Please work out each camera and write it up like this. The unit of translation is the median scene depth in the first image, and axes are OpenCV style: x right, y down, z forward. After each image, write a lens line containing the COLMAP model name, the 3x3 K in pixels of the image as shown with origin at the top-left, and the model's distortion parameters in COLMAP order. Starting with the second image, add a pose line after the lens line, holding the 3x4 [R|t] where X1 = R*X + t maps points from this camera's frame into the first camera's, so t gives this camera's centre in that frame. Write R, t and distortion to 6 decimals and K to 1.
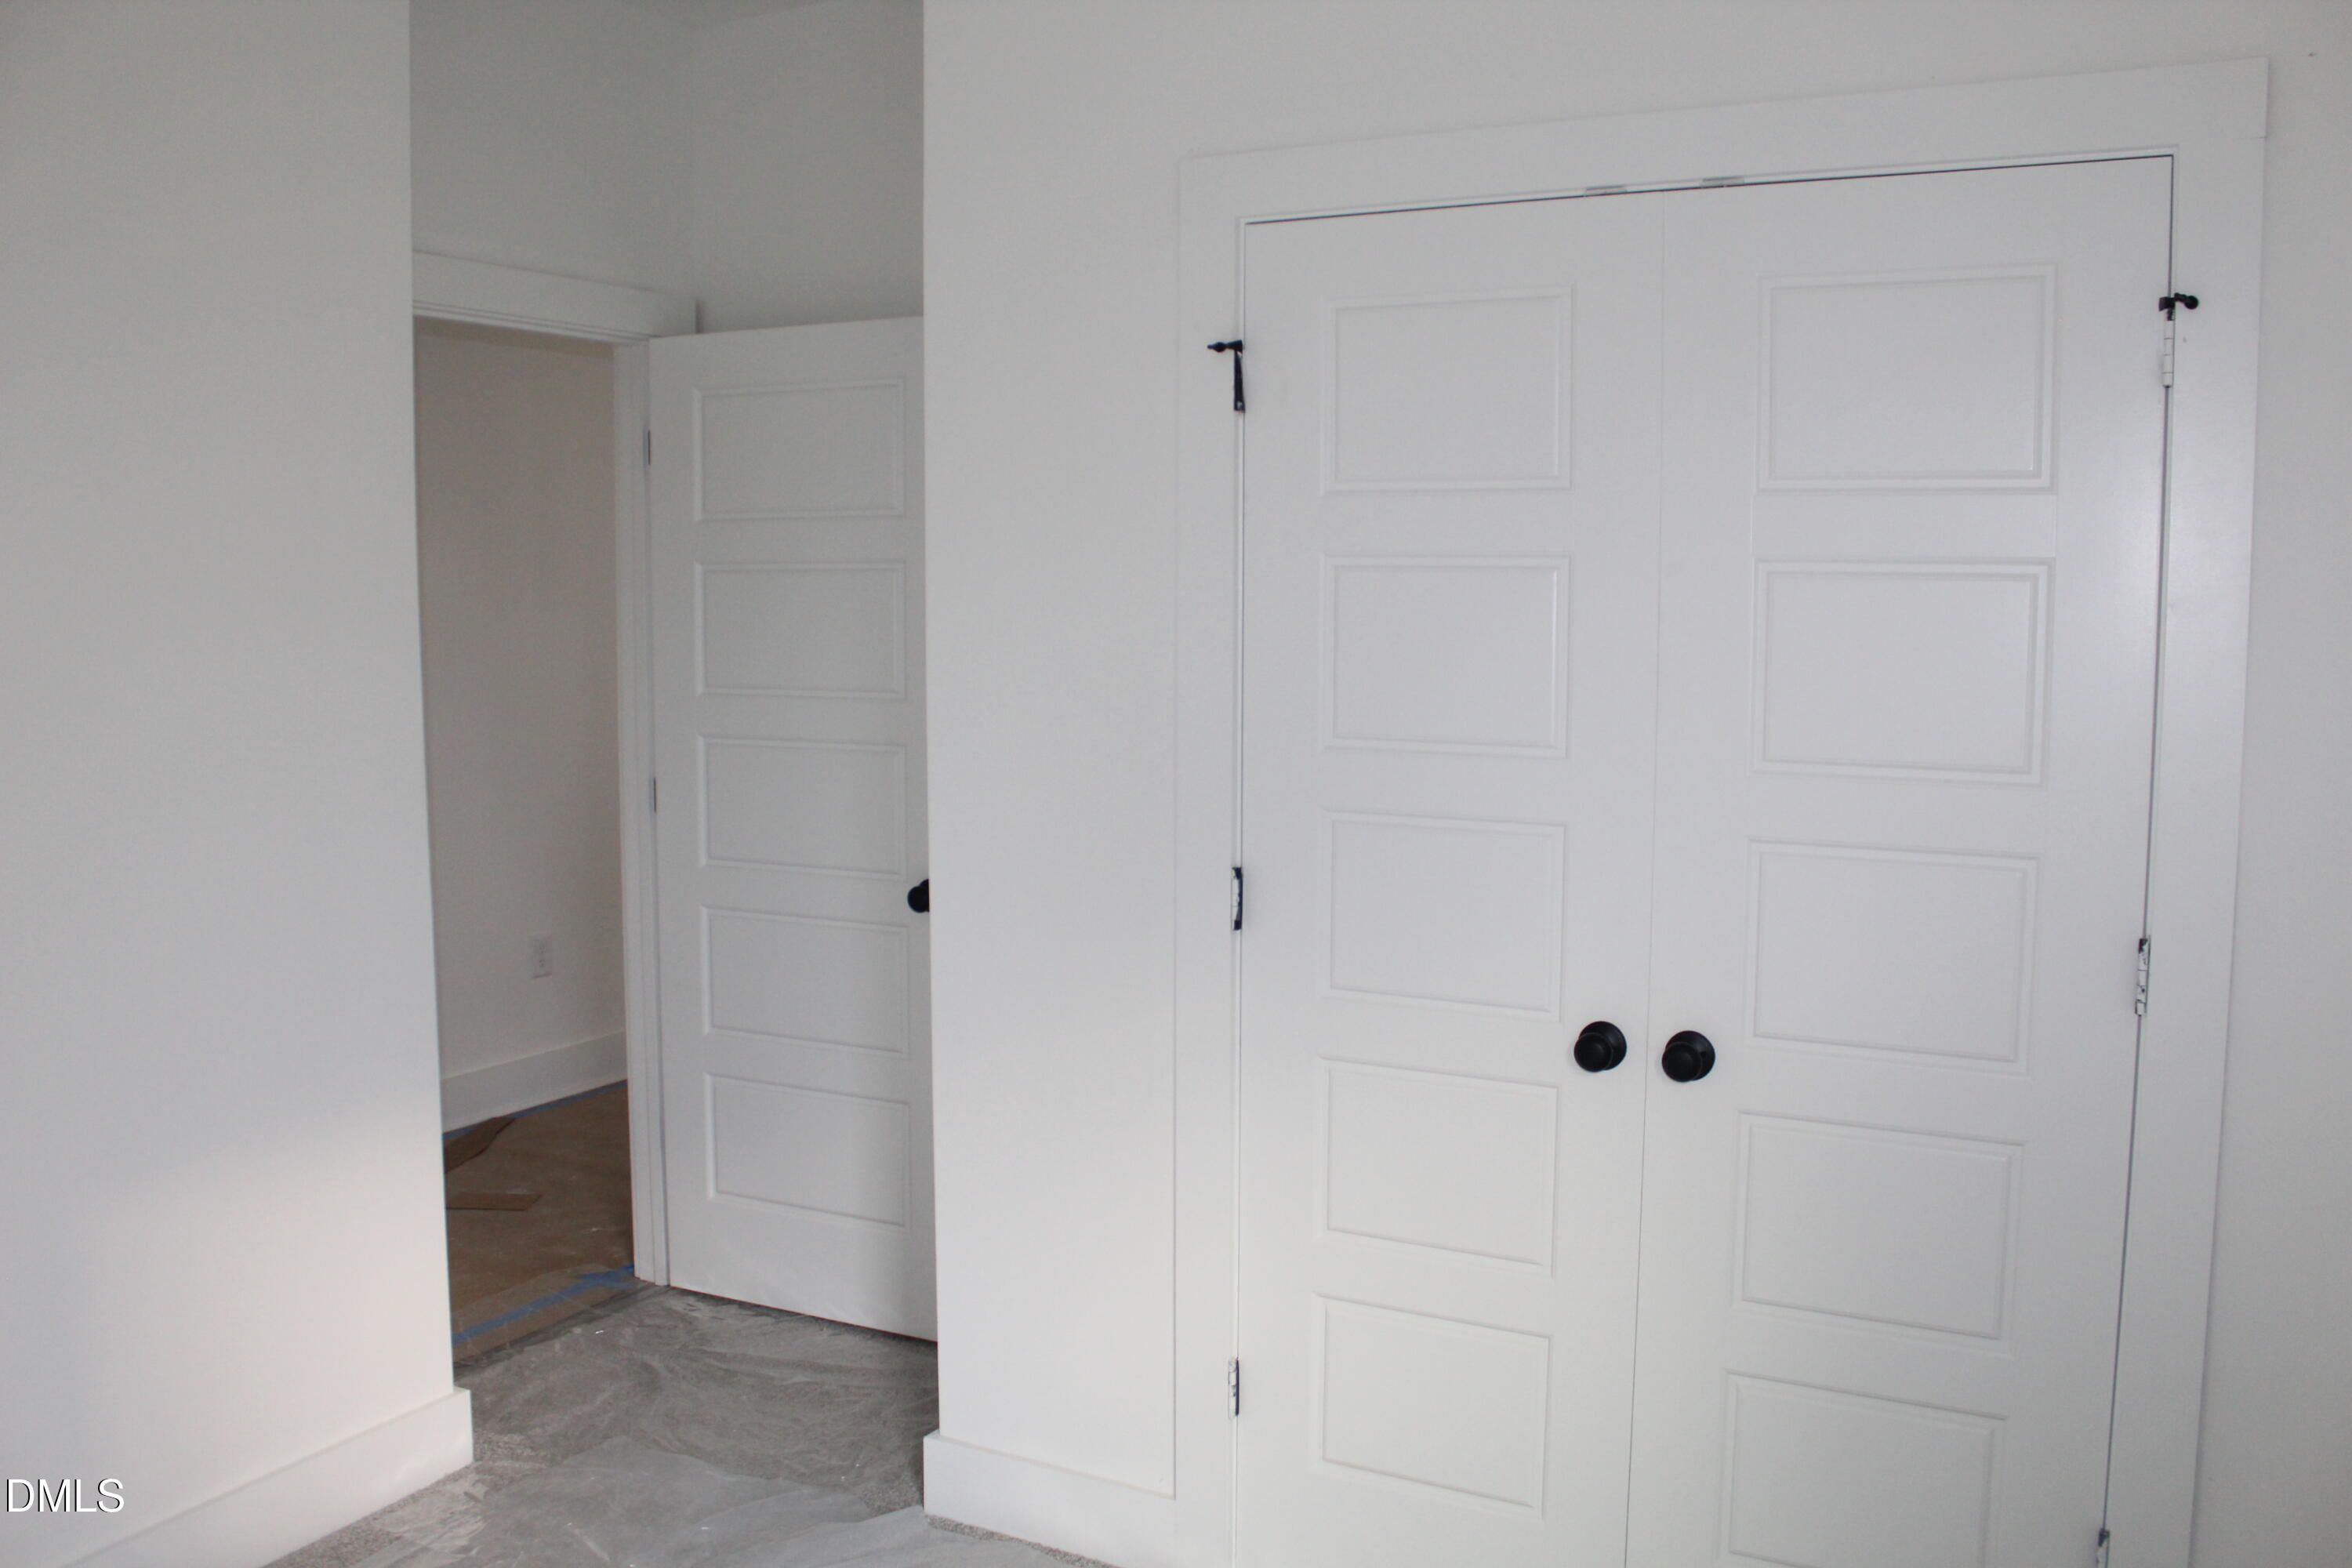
lens RADIAL K [[1996.5, 0, 1220.3], [0, 1996.5, 772.2], [0, 0, 1]] dist [-0.169115, 0.158909]
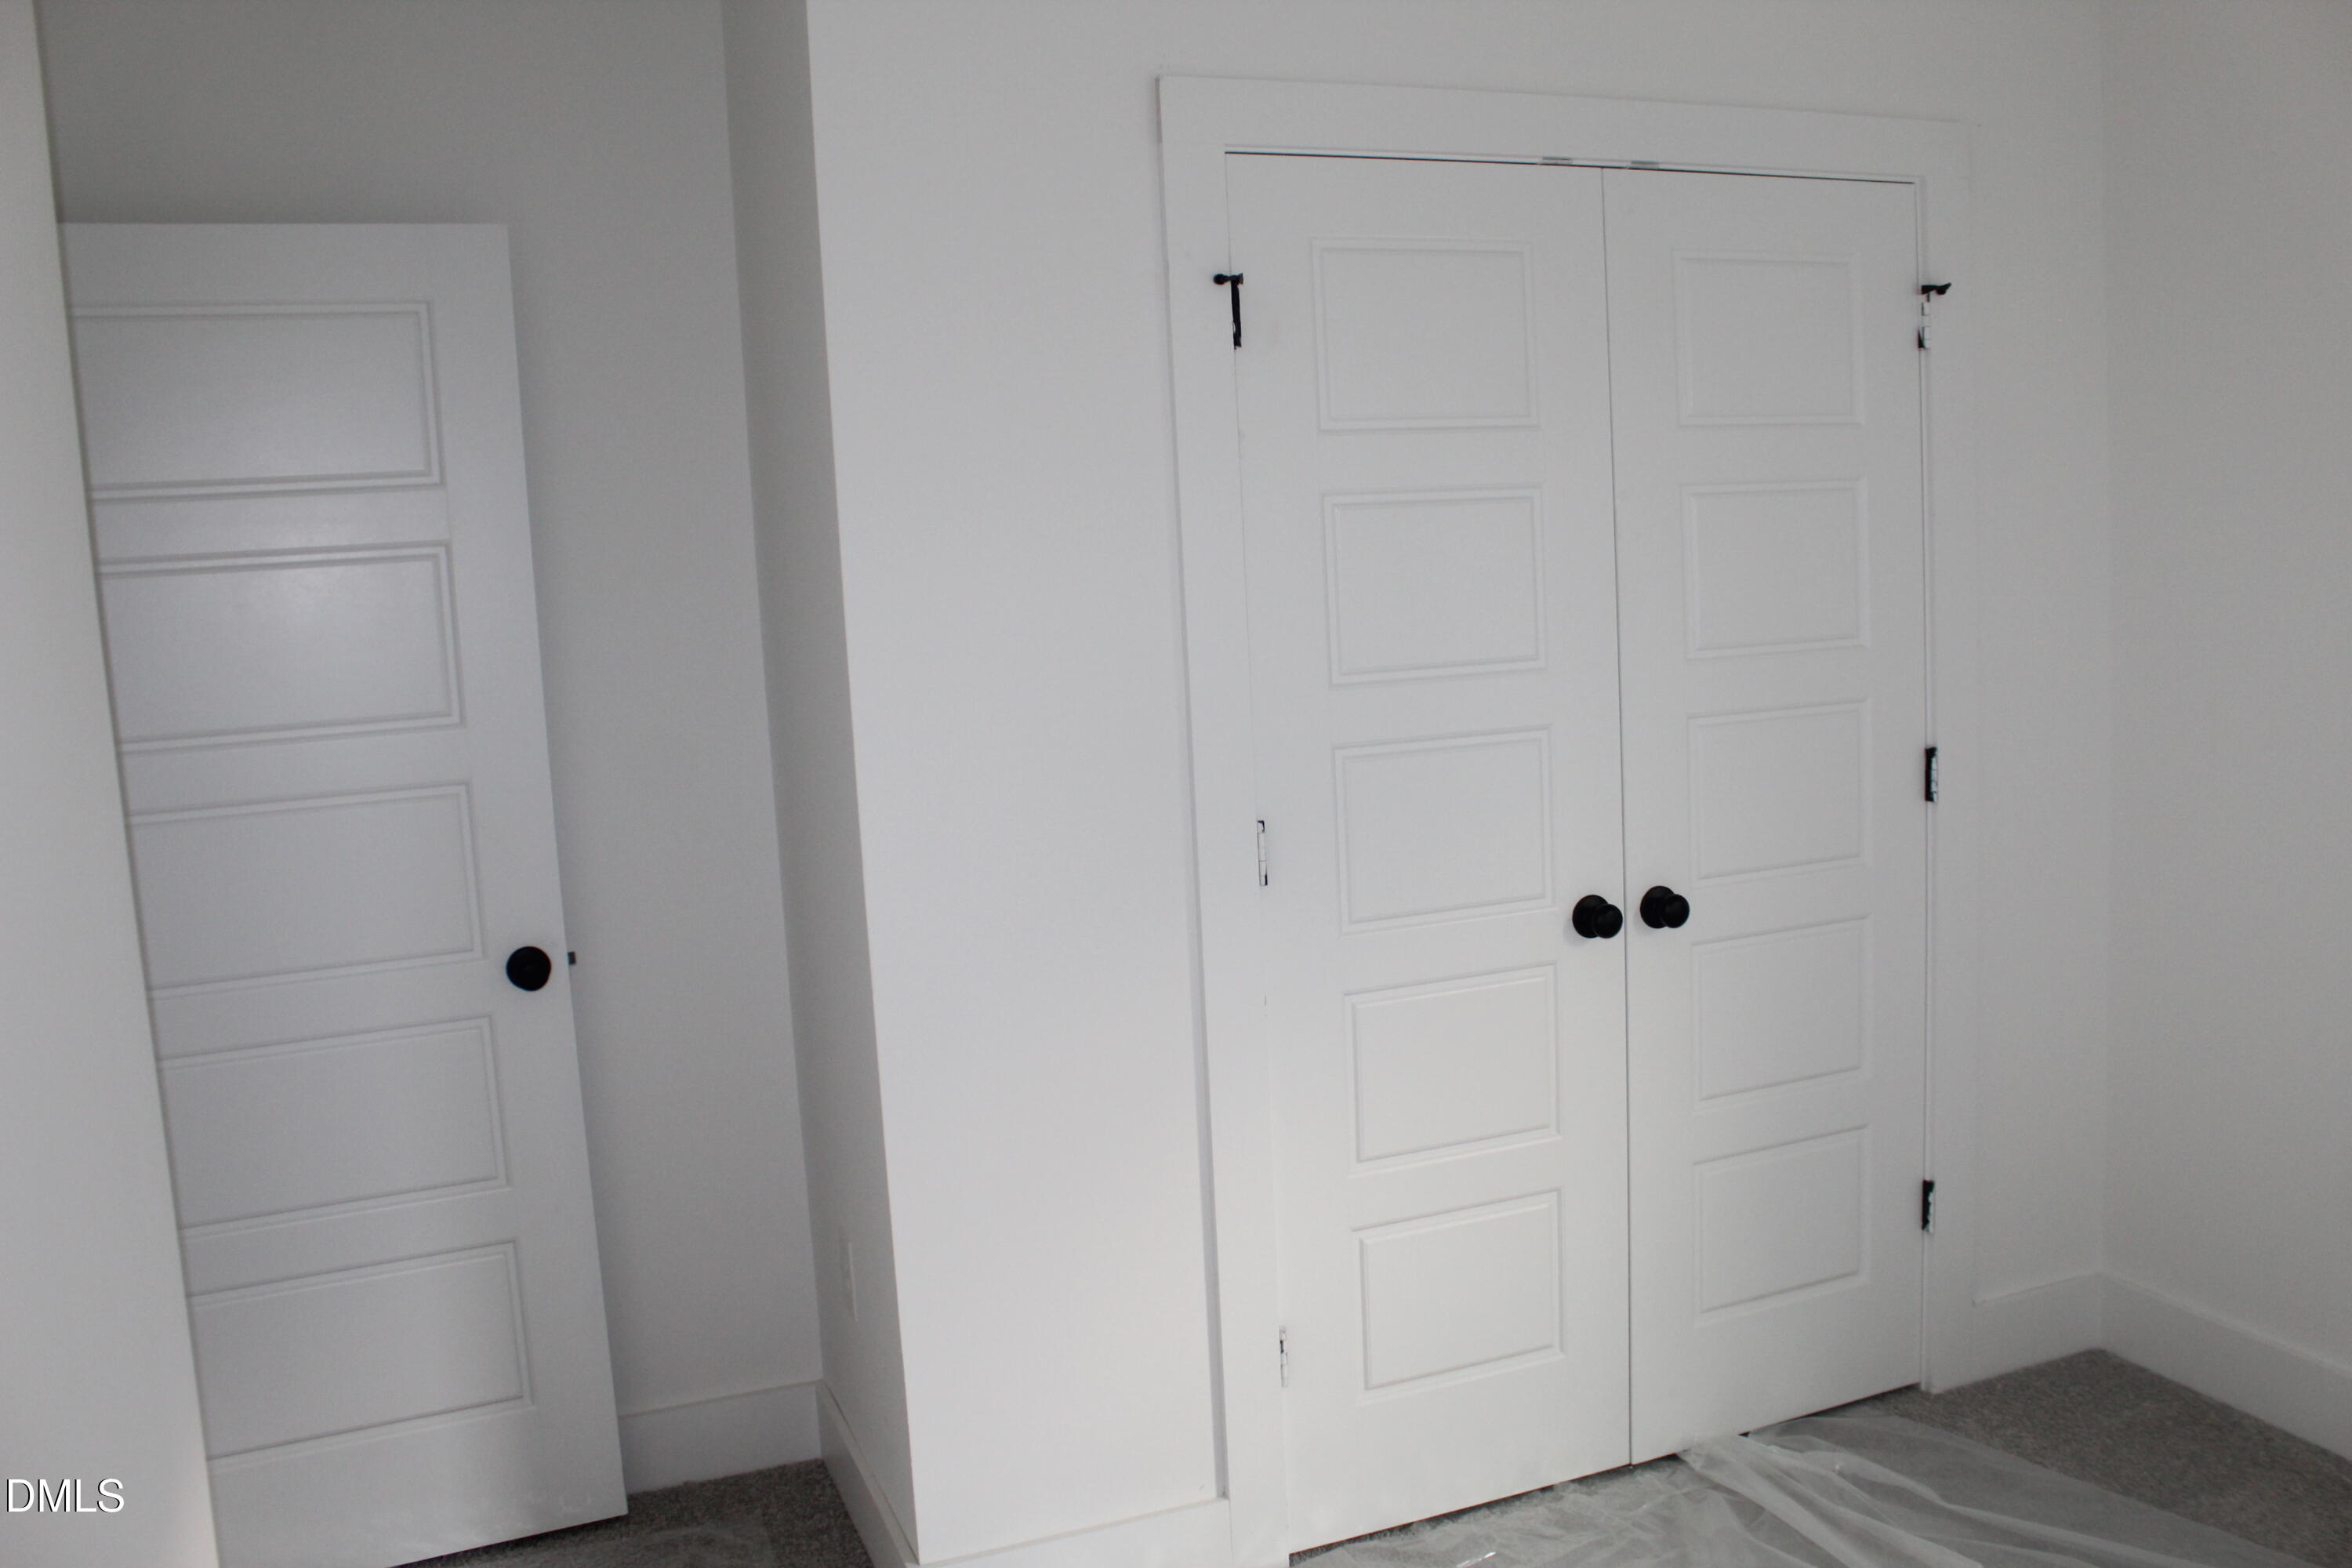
lens RADIAL K [[1996.5, 0, 1220.3], [0, 1996.5, 772.2], [0, 0, 1]] dist [-0.169115, 0.158909]
pose [[0.631832, -0.129434, 0.764222, -0.803114], [0.123762, 0.990156, 0.065377, -0.045046], [-0.765161, 0.053275, 0.641631, 0.429166]]
